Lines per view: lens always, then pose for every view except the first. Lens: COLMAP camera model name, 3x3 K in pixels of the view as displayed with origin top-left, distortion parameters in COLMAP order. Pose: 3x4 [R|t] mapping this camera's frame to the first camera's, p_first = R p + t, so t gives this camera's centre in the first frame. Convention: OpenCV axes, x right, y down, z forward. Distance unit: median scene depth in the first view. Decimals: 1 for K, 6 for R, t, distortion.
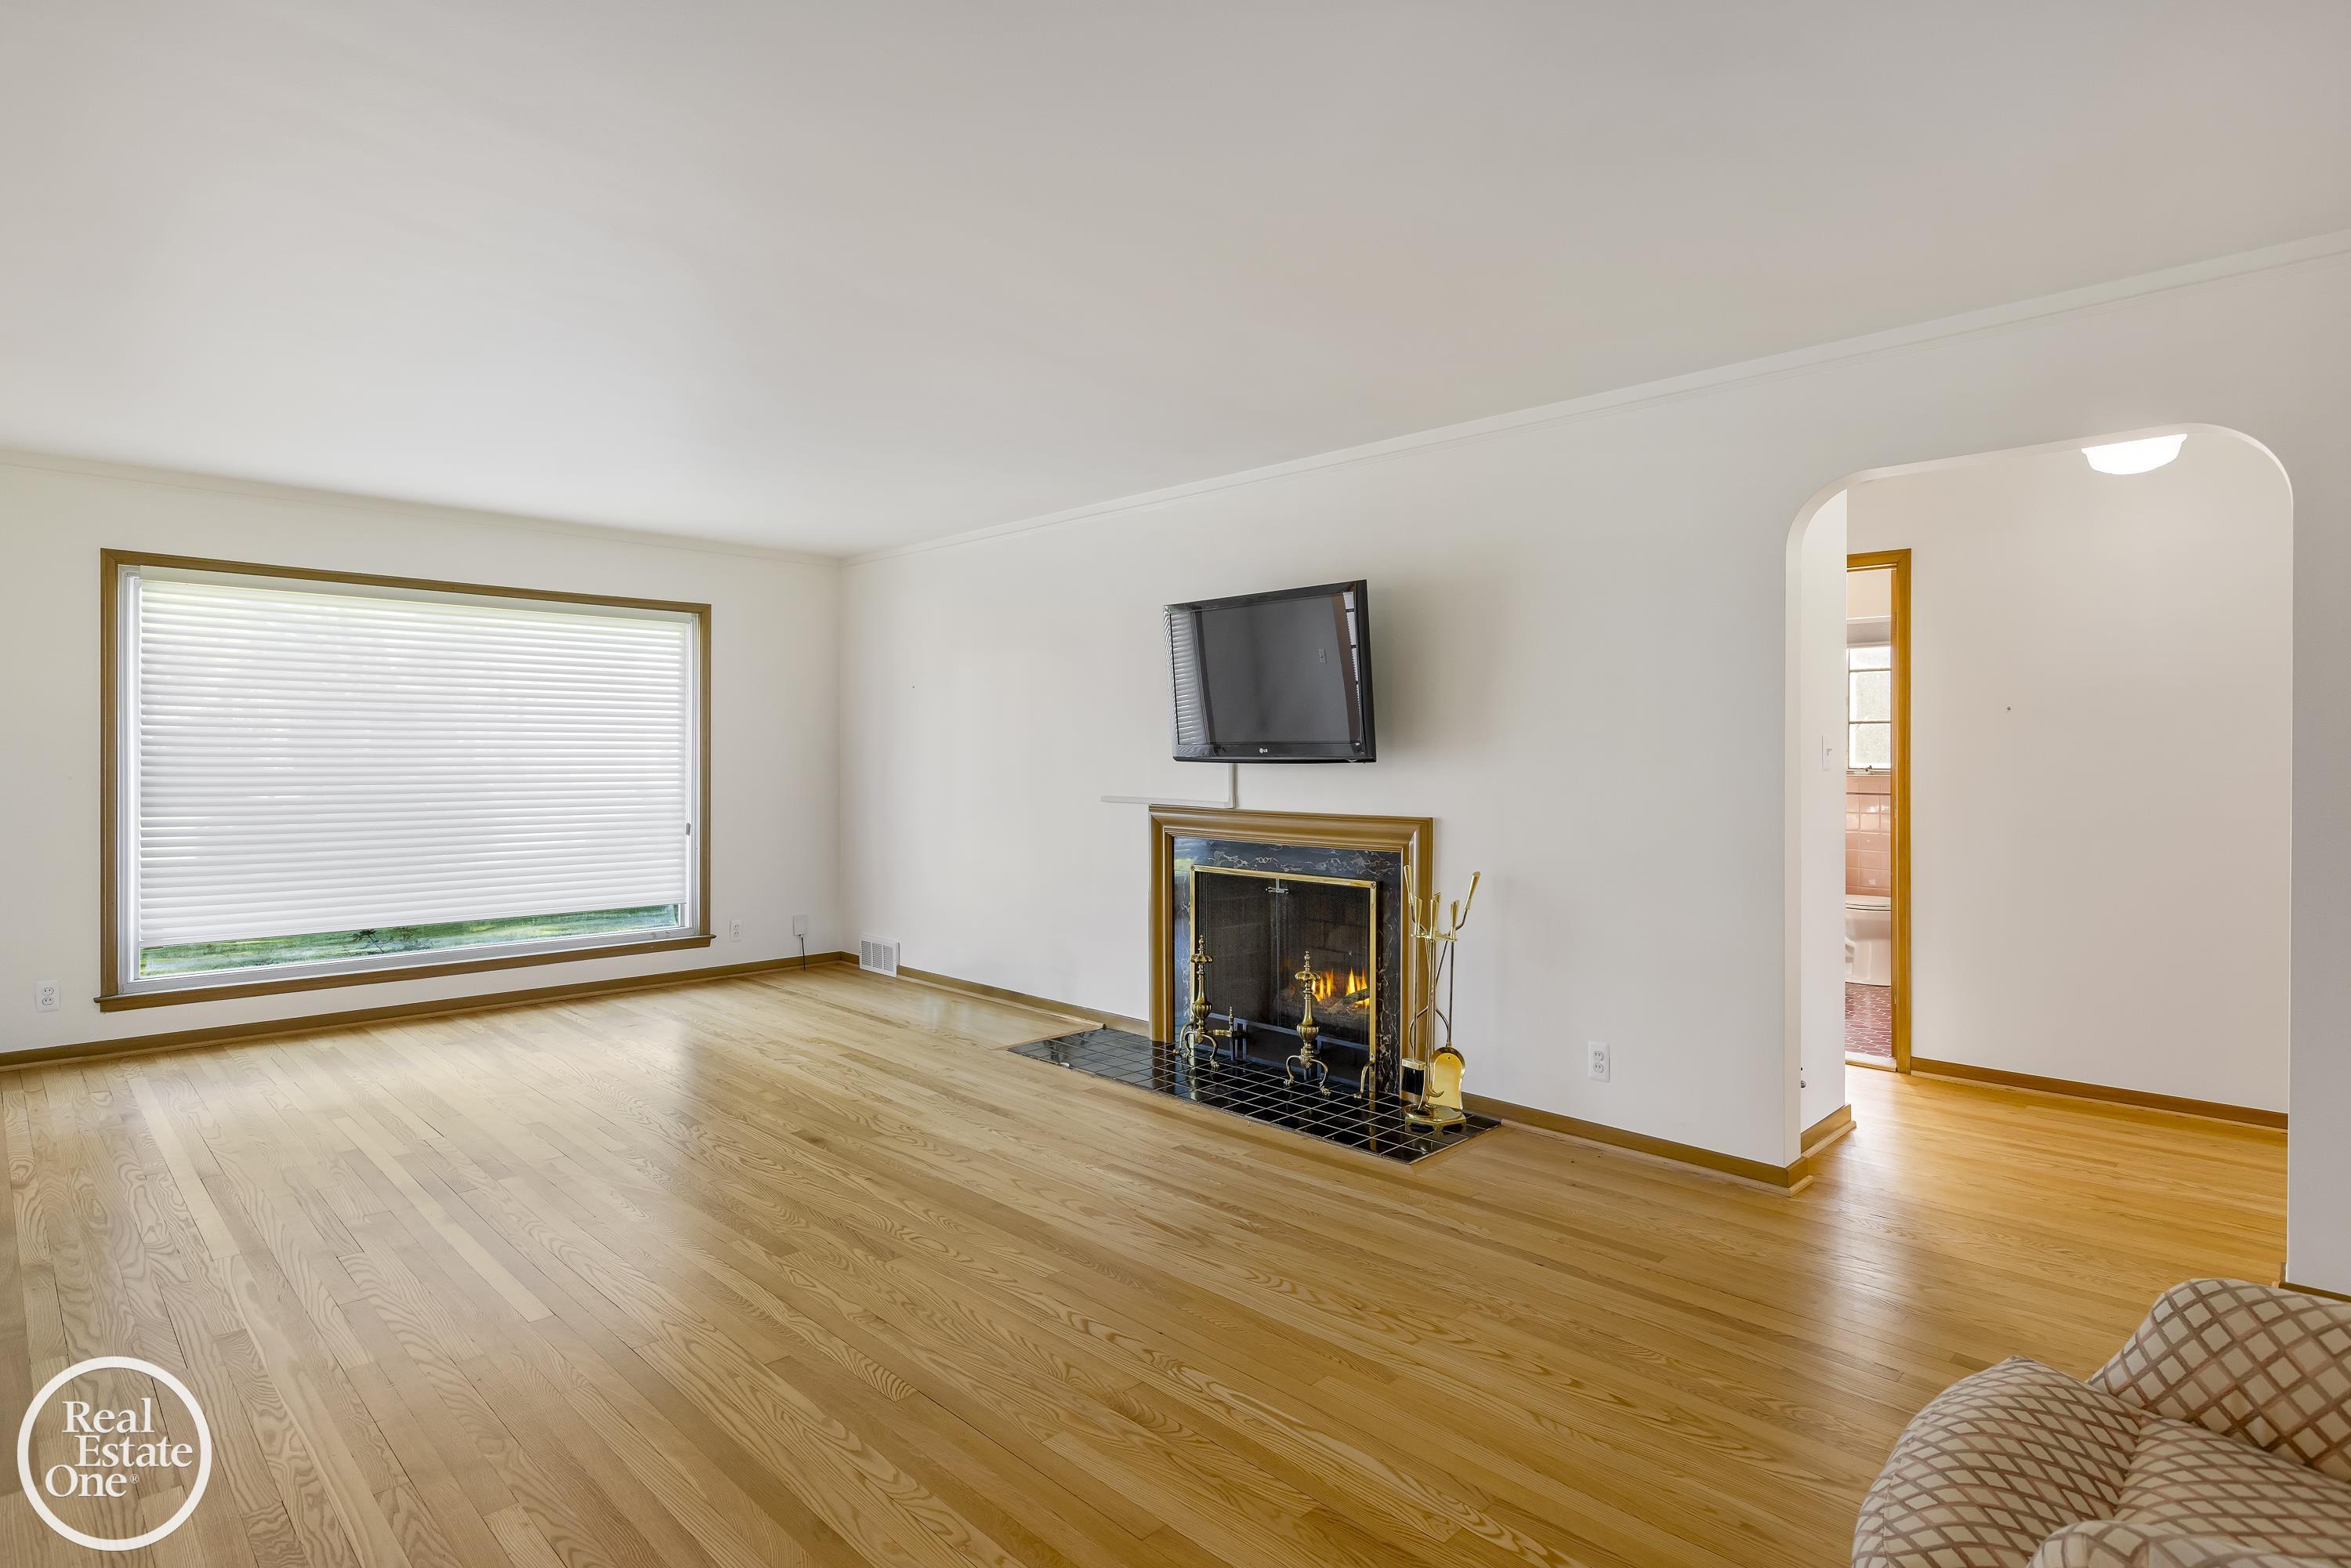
lens RADIAL K [[1211.5, 0, 1166.7], [0, 1211.5, 754.6], [0, 0, 1]] dist [-0.003451, -0.001075]
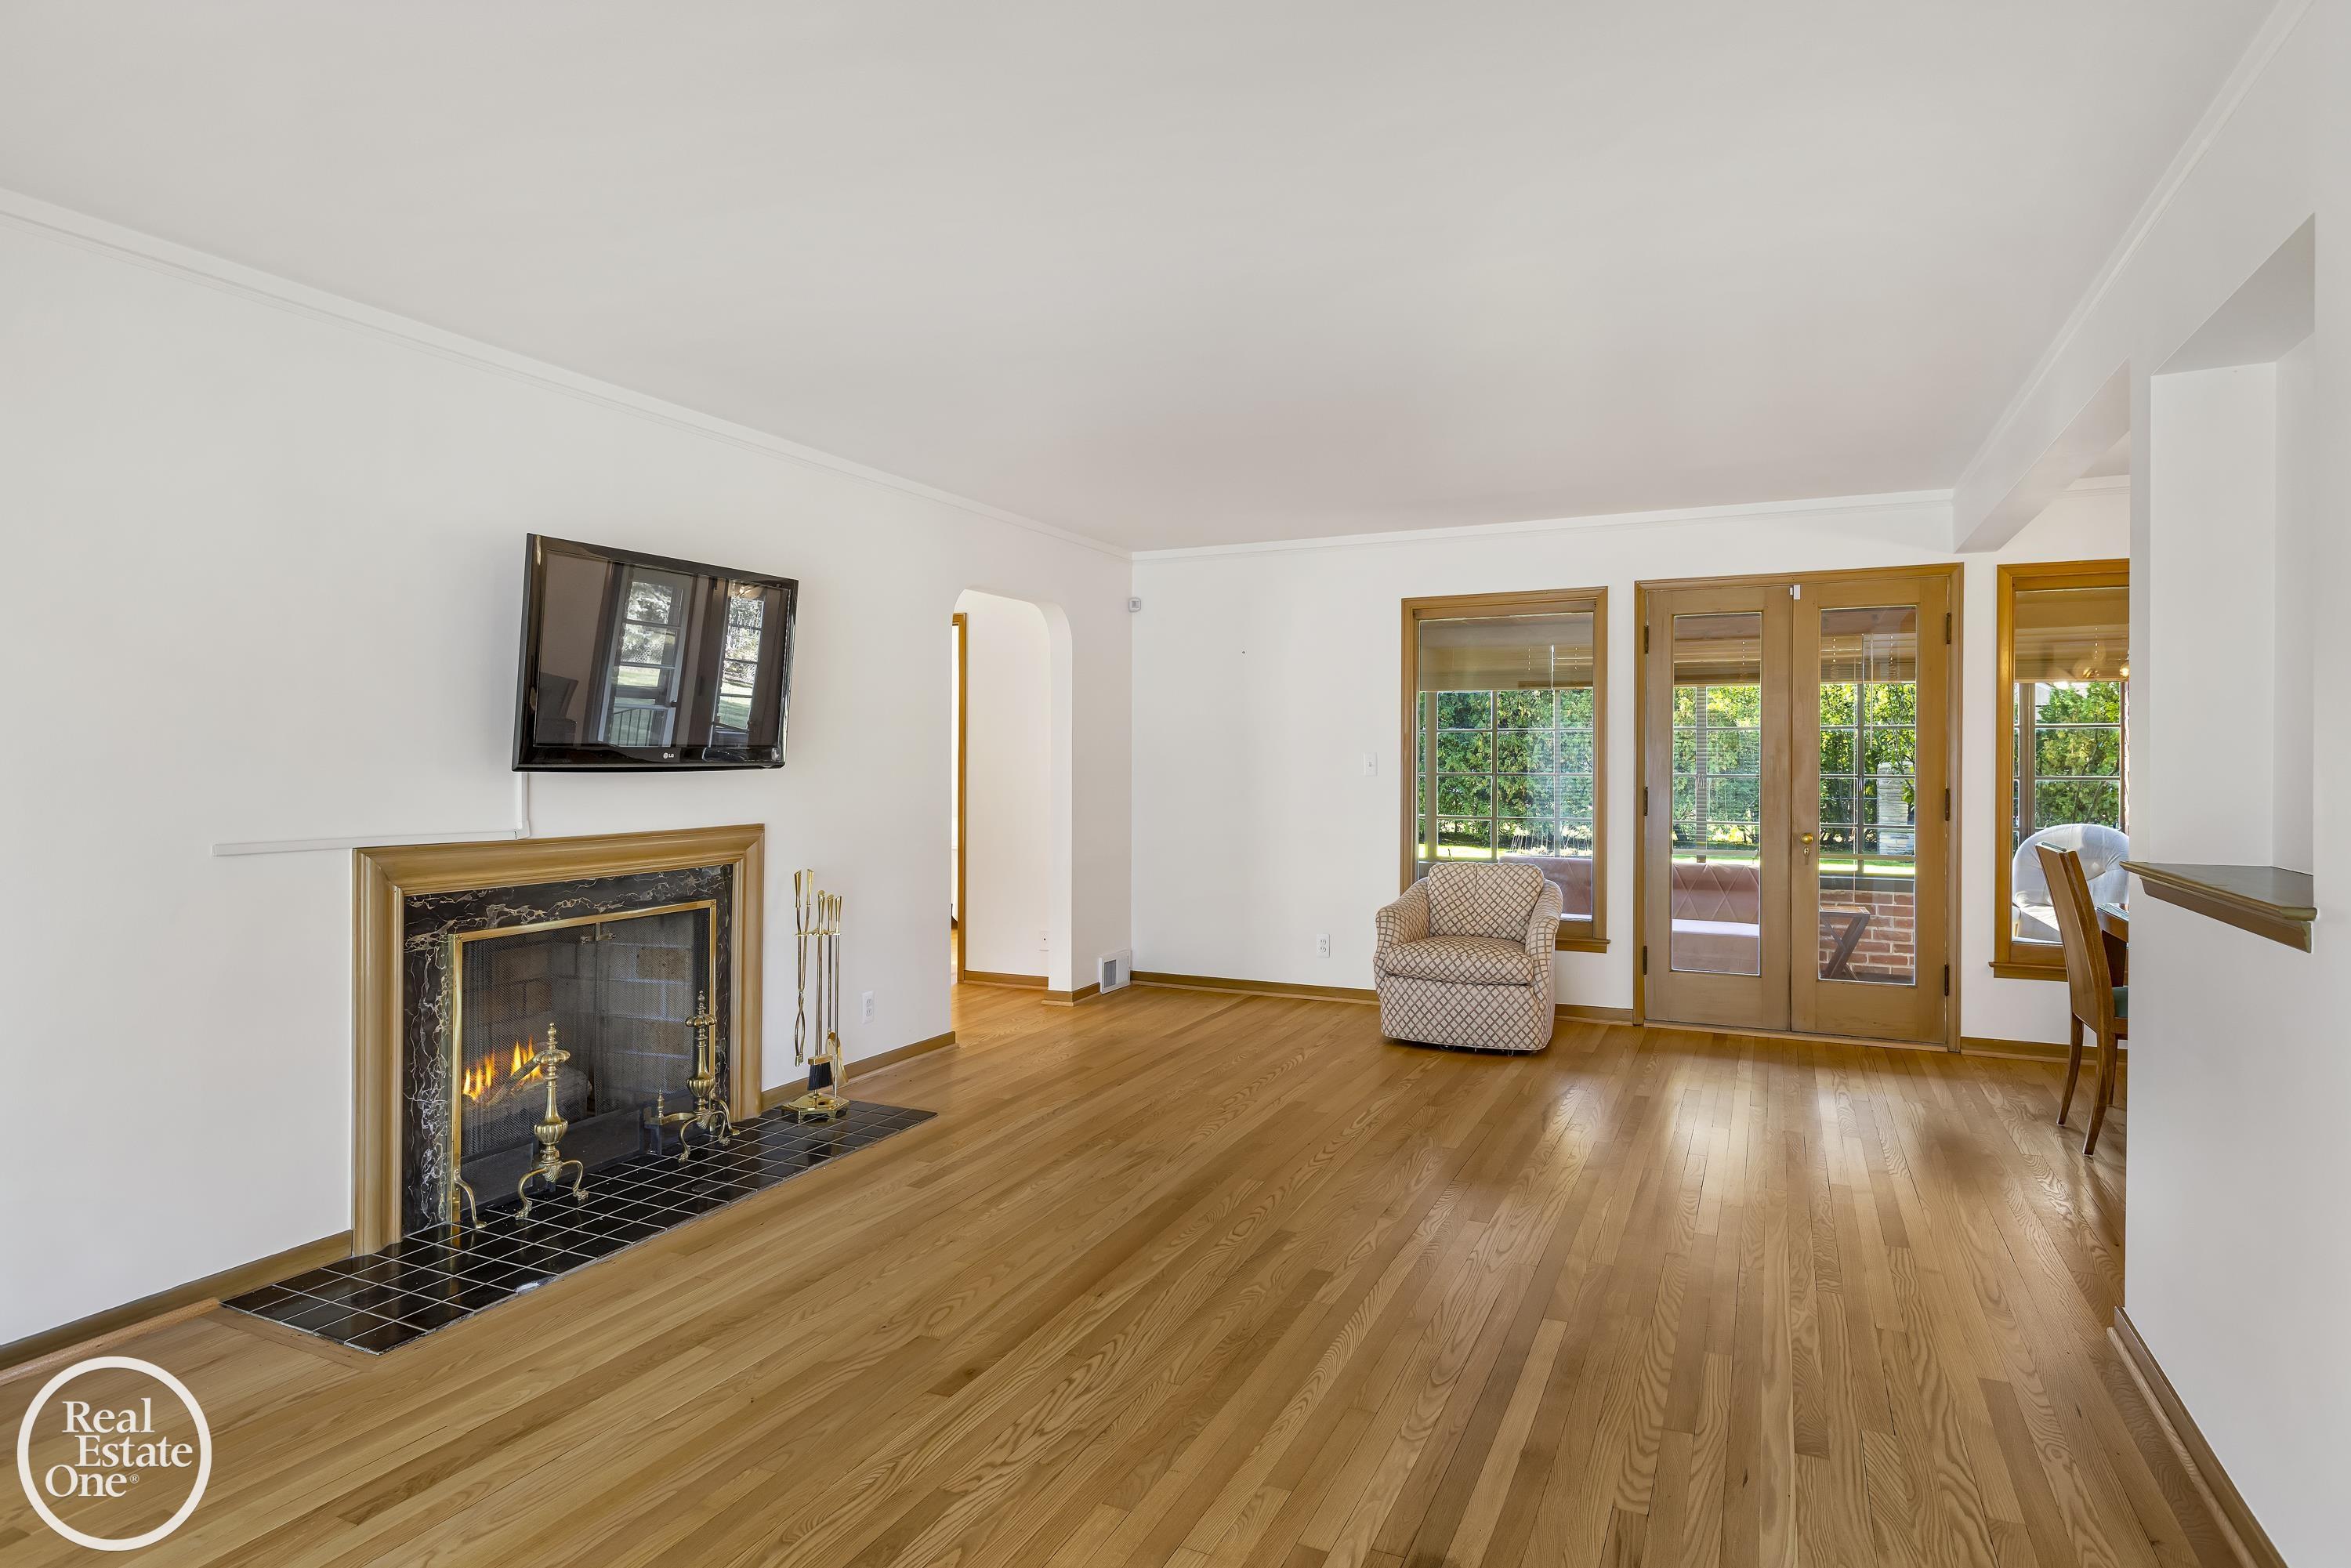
lens RADIAL K [[1285.5, 0, 1172.9], [0, 1285.5, 755.9], [0, 0, 1]] dist [0.001510, 0.000807]
pose [[-0.342815, -0.003403, 0.939397, -0.954074], [-0.001075, 0.999994, 0.003230, -0.007147], [-0.939402, 0.000097, -0.342816, 1.124066]]
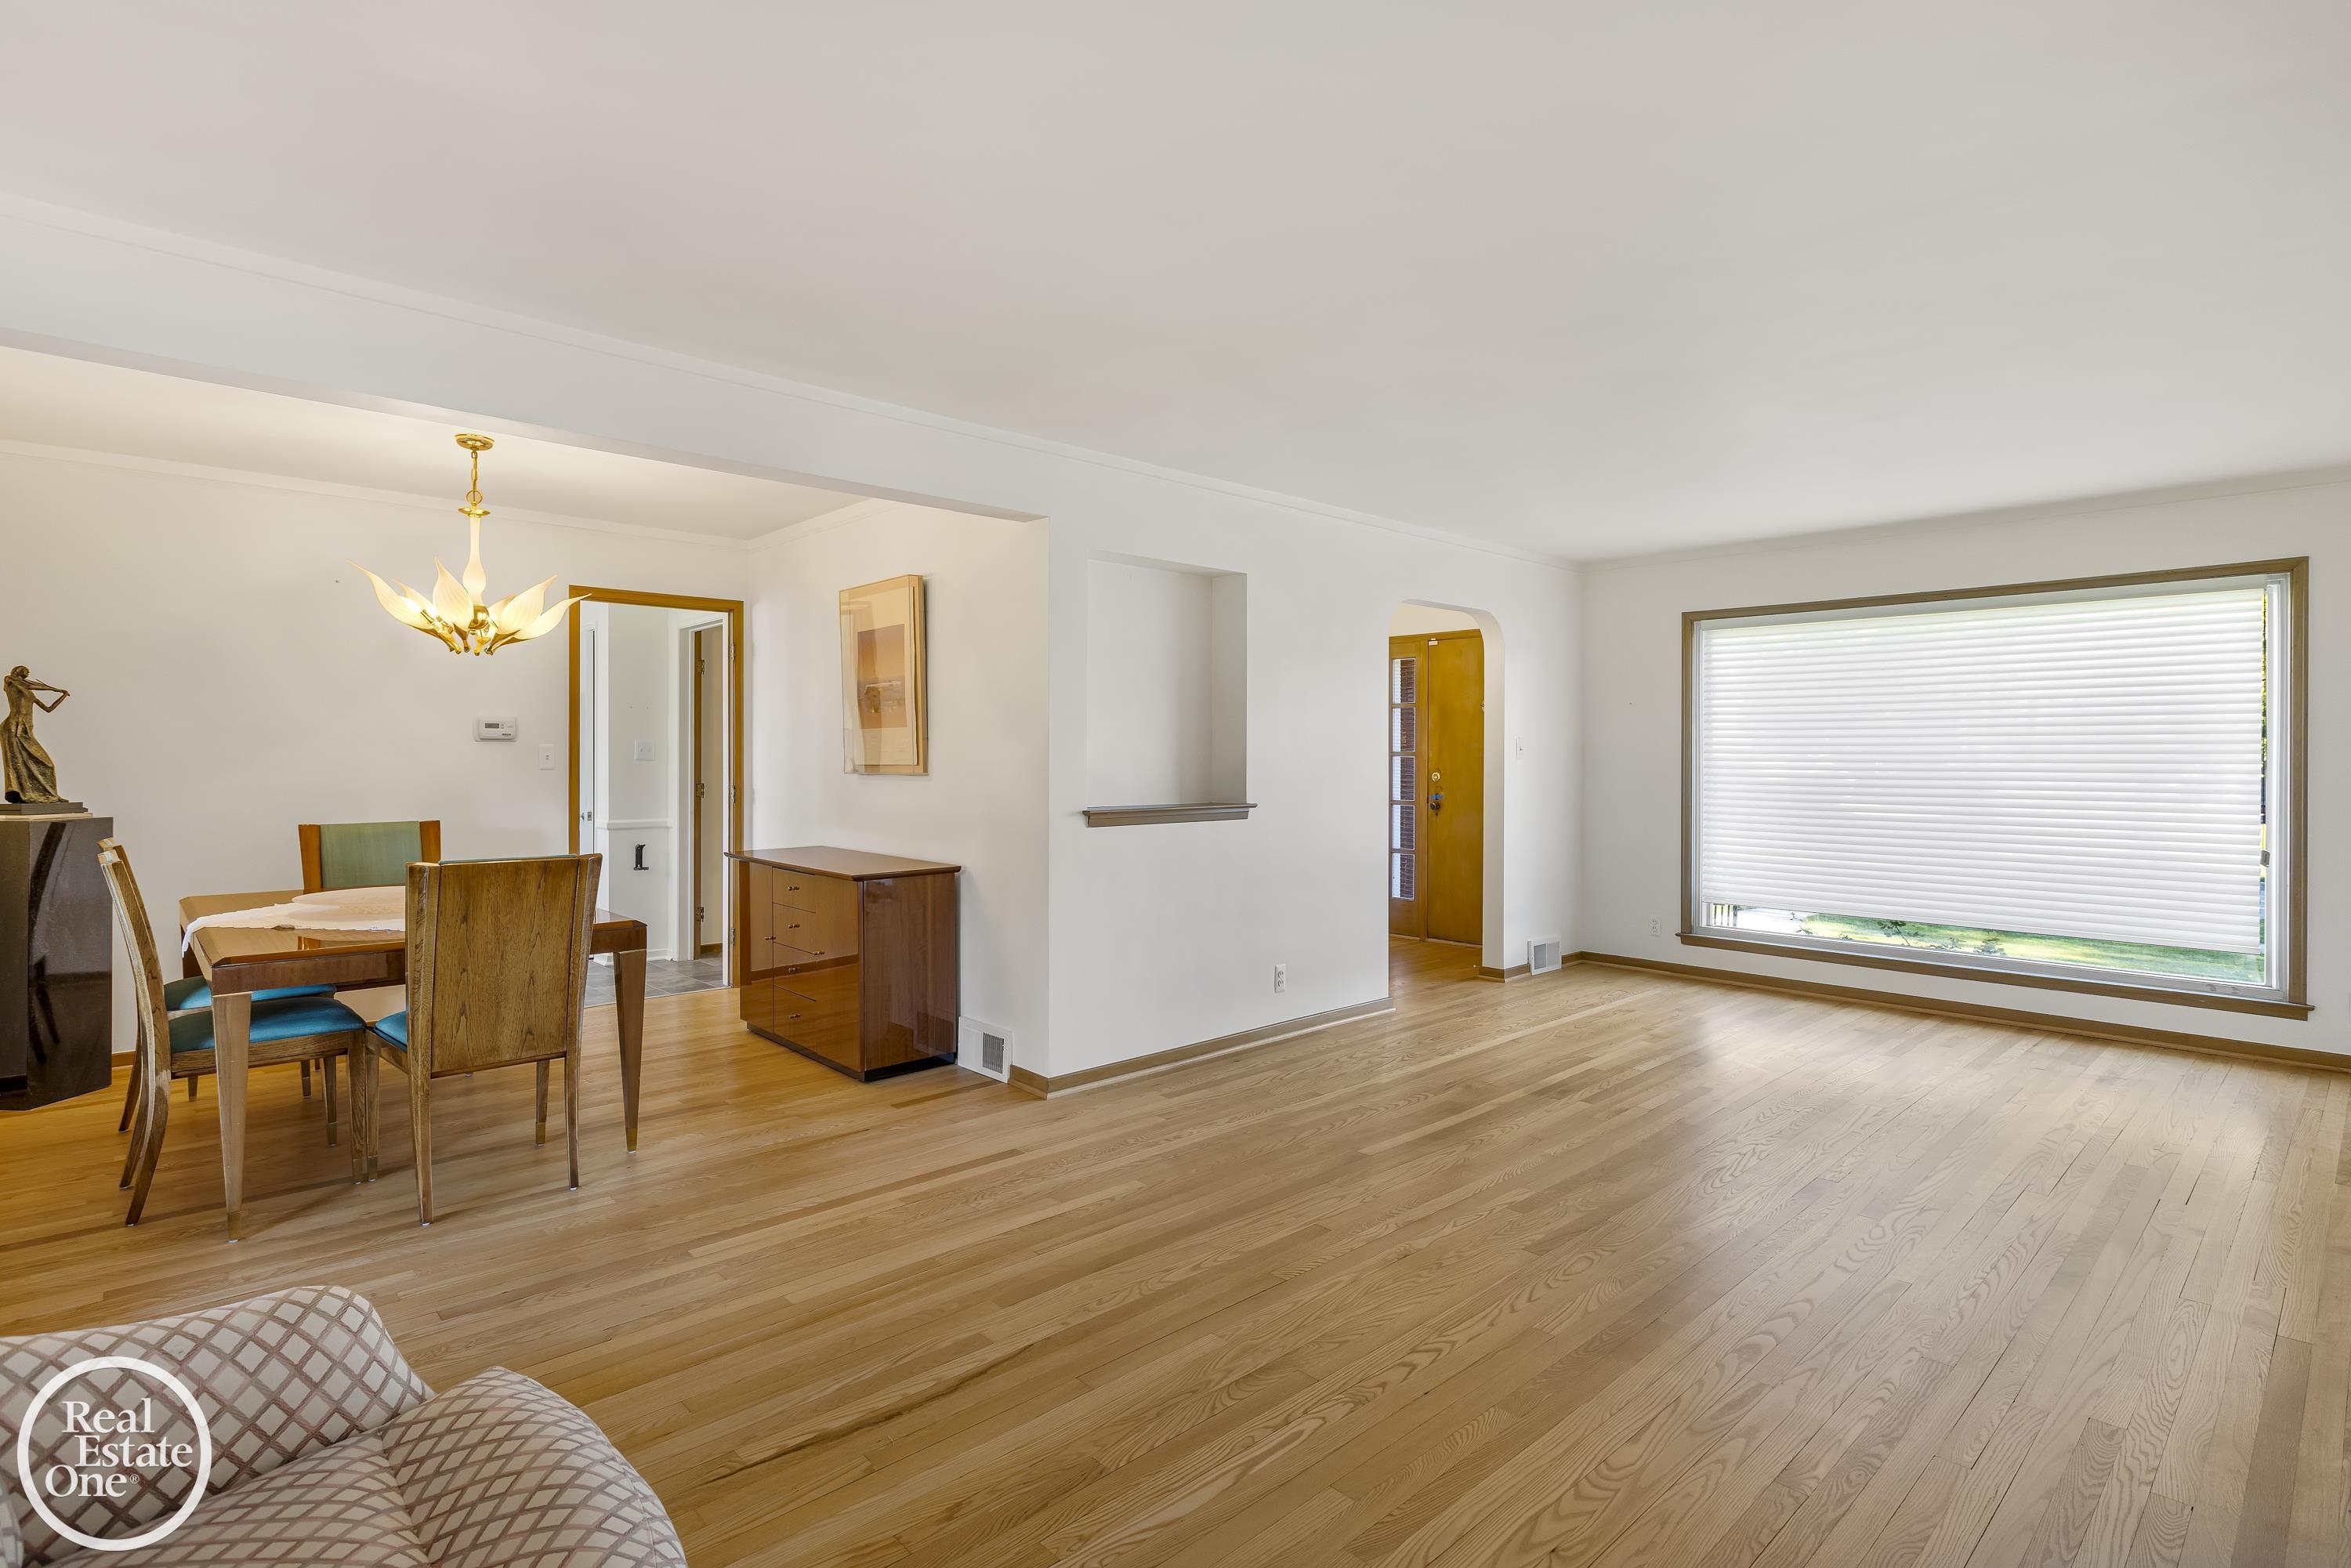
lens RADIAL K [[1145.0, 0, 1171.6], [0, 1145.0, 757.8], [0, 0, 1]] dist [-0.002360, -0.000811]
pose [[-0.035483, -0.001236, -0.999370, 0.567728], [-0.001625, 0.999998, -0.001179, 0.000631], [0.999369, 0.001582, -0.035485, 0.551835]]
